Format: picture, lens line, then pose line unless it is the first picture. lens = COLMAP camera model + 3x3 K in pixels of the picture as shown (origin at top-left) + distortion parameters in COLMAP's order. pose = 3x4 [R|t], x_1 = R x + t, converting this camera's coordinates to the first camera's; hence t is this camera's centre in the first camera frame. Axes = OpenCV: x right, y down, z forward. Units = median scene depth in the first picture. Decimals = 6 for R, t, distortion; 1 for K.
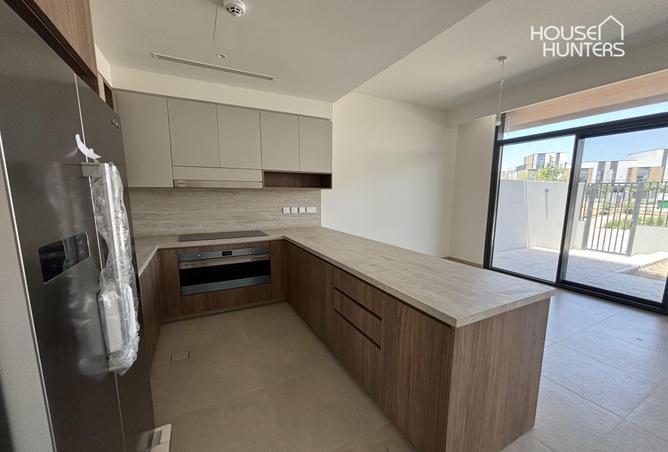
lens RADIAL K [[267.4, 0, 331.3], [0, 267.4, 233.5], [0, 0, 1]] dist [0.001430, 0.000062]
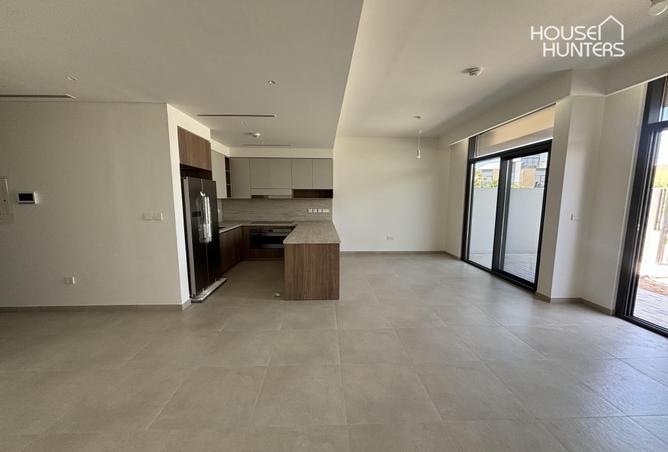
lens RADIAL K [[267.4, 0, 331.3], [0, 267.4, 233.5], [0, 0, 1]] dist [0.001430, 0.000062]
pose [[0.903080, 0.053681, -0.426105, 0.762424], [-0.060841, 0.998142, -0.003197, 0.062541], [0.425142, 0.028812, 0.904668, -0.549502]]
